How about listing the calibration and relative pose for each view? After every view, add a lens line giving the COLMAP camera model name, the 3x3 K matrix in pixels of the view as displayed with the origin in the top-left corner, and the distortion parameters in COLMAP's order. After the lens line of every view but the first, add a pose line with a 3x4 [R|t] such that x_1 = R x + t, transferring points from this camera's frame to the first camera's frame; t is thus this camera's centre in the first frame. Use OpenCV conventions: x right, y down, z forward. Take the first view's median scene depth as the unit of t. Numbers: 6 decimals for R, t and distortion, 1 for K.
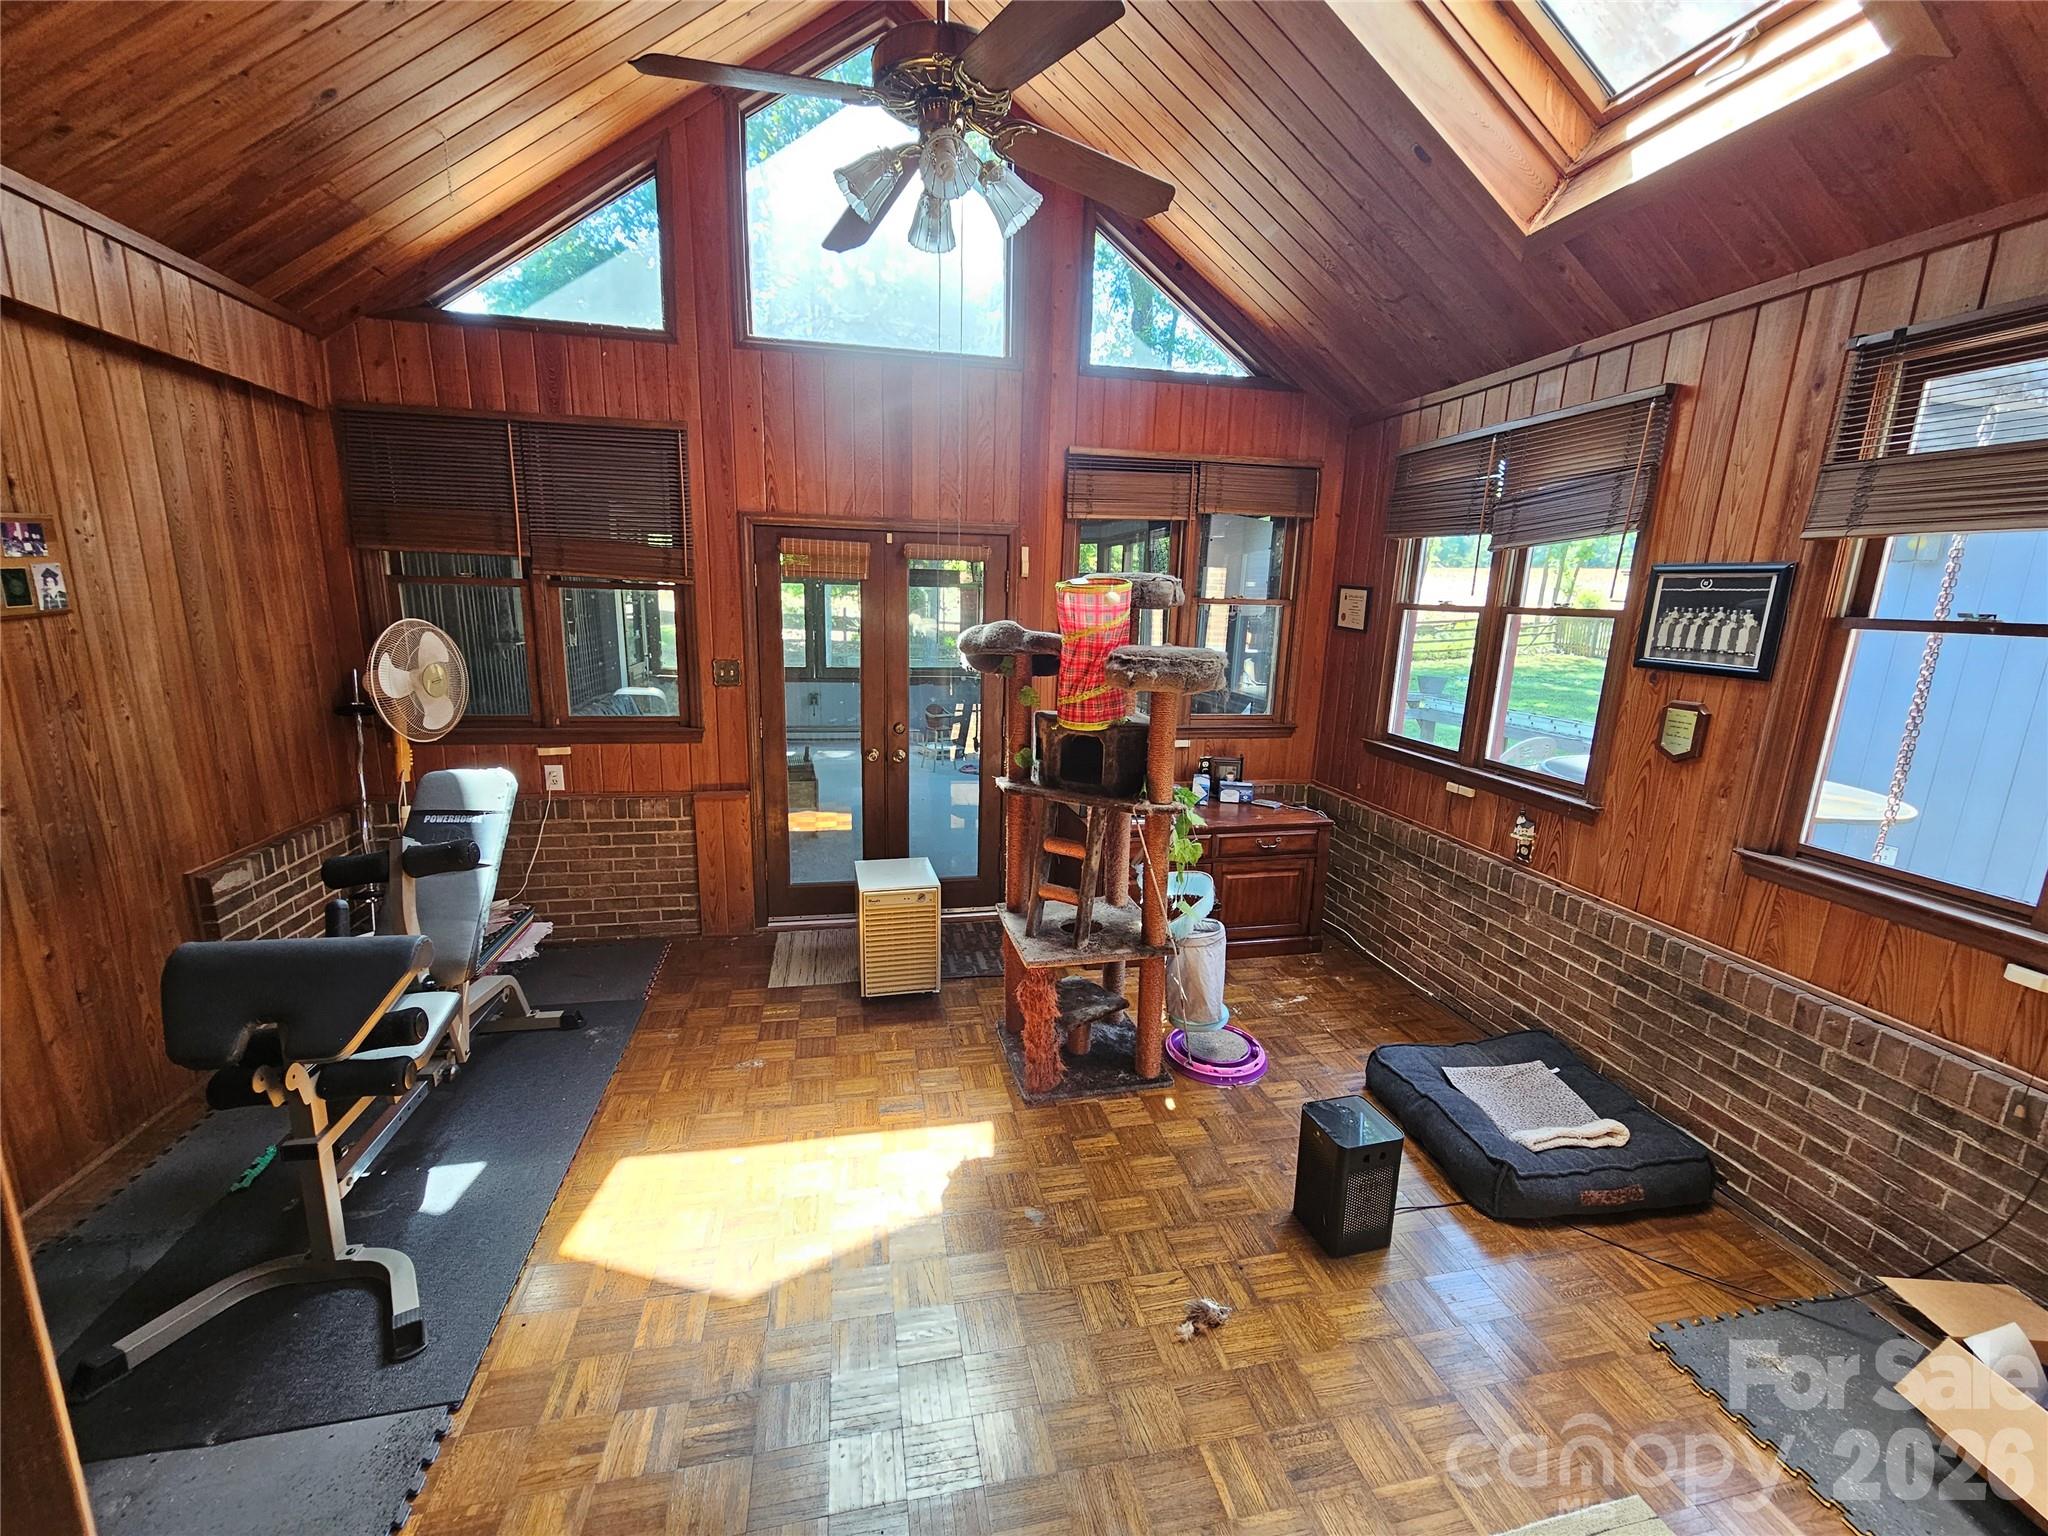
lens RADIAL K [[833.9, 0, 1008.0], [0, 833.9, 776.5], [0, 0, 1]] dist [0.000173, 0.000601]
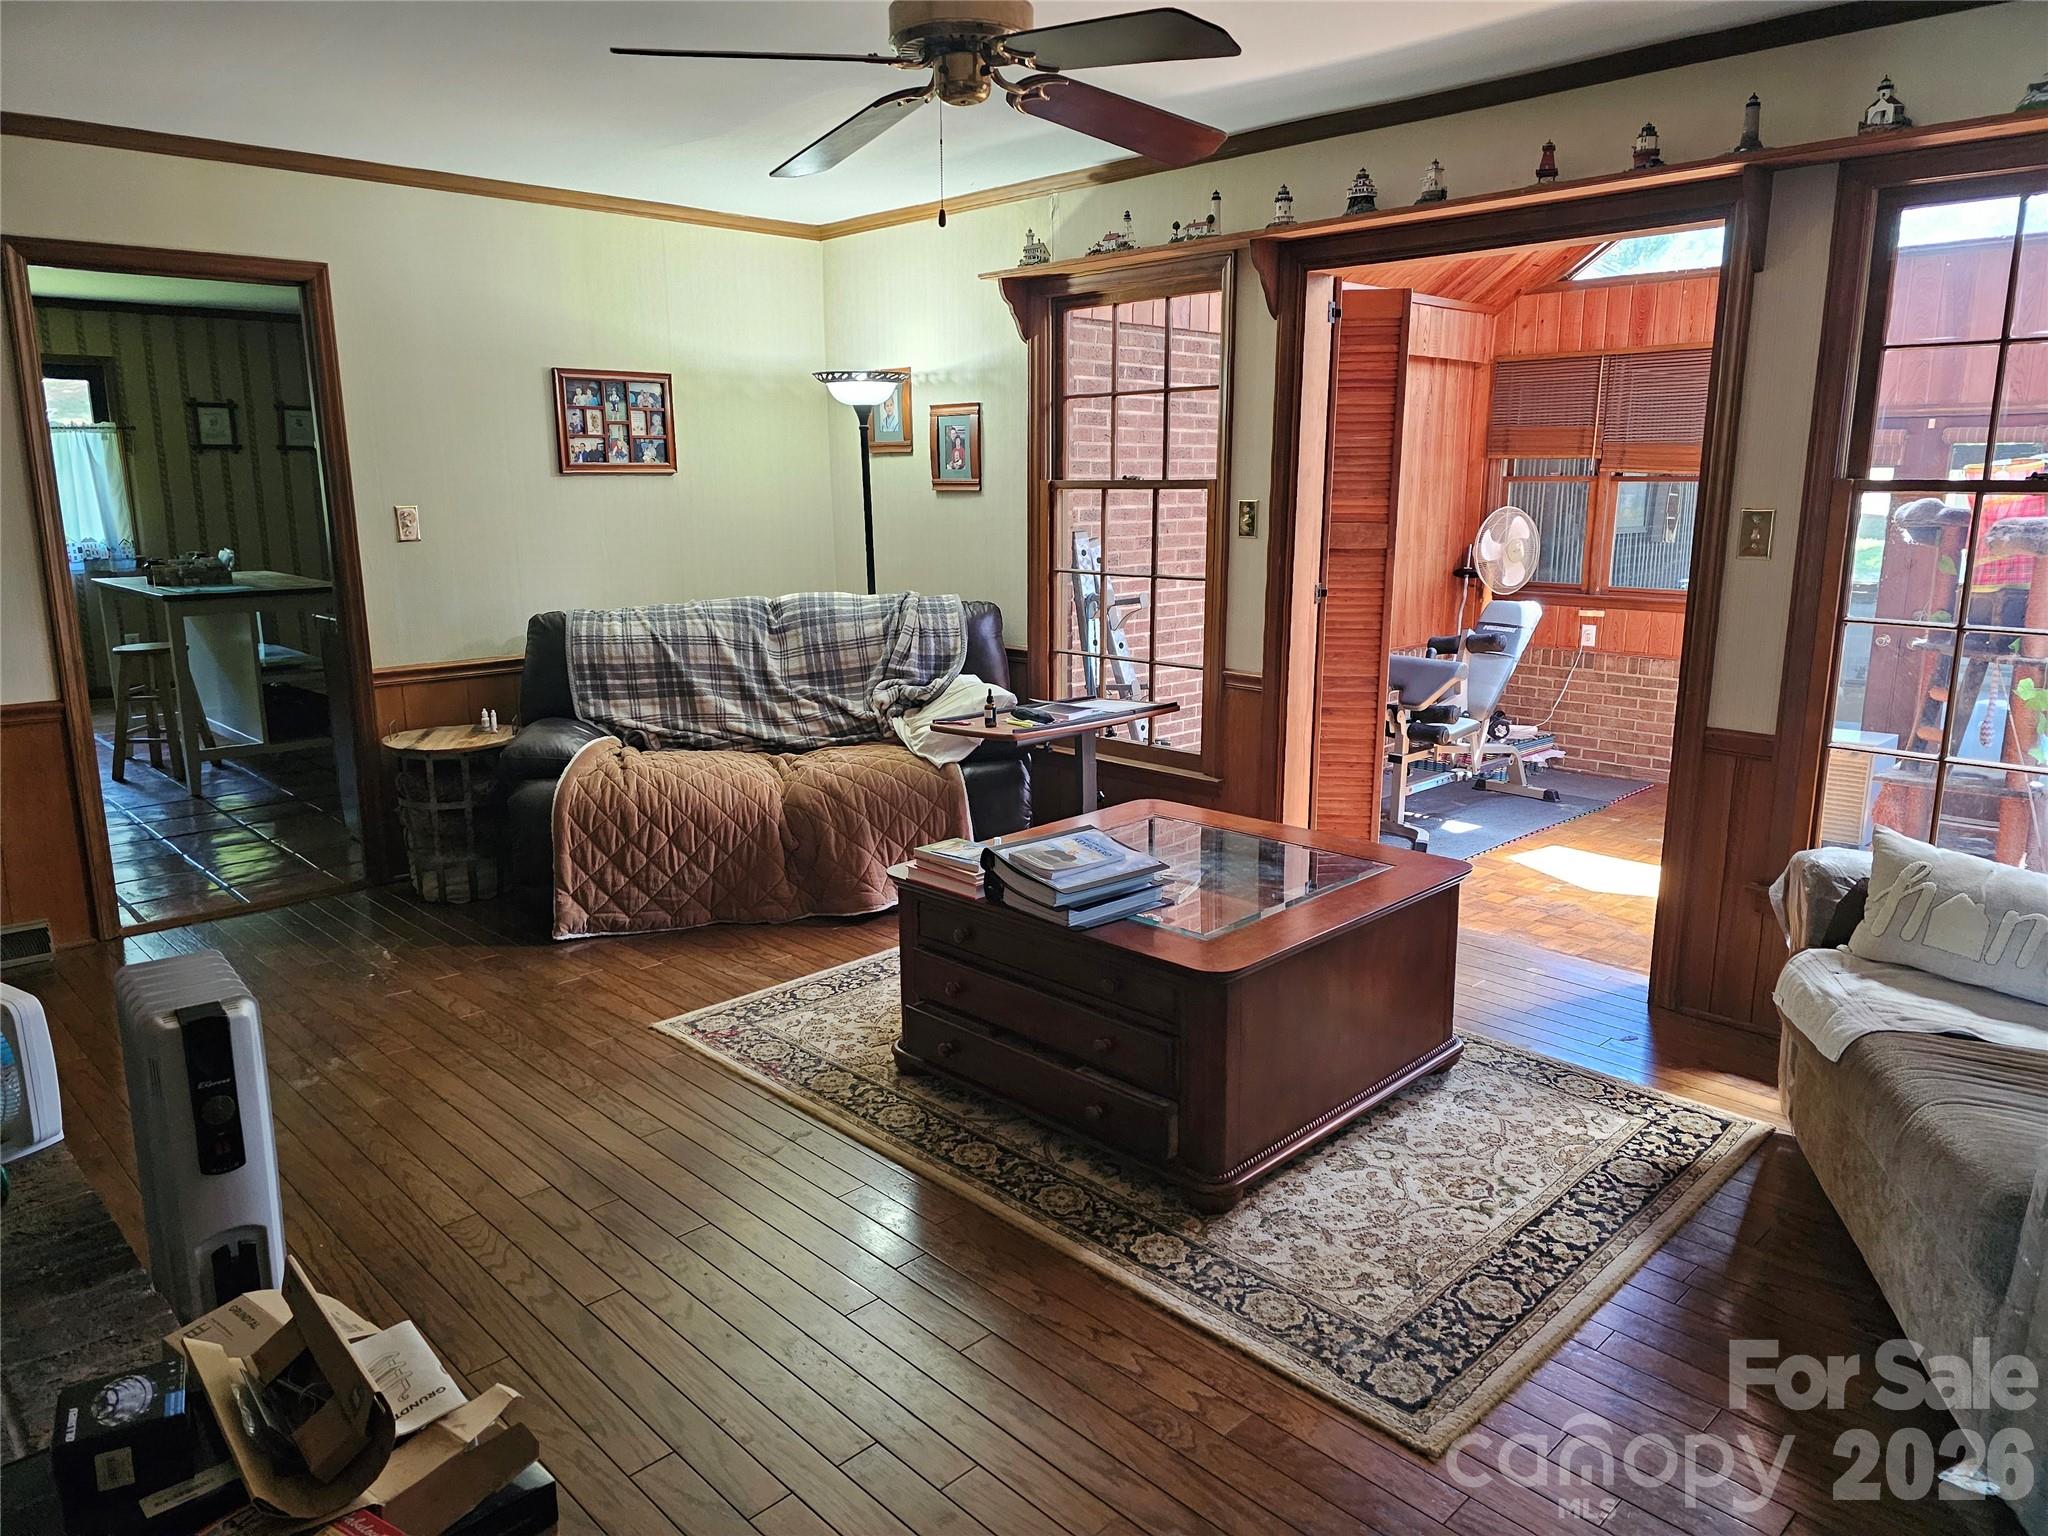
lens RADIAL K [[1368.1, 0, 1014.1], [0, 1368.1, 751.2], [0, 0, 1]] dist [0.037466, -0.006279]
pose [[0.538574, 0.138681, -0.831087, 0.805836], [-0.165453, 0.984565, 0.057073, 0.218256], [0.826174, 0.106768, 0.553207, -0.914169]]
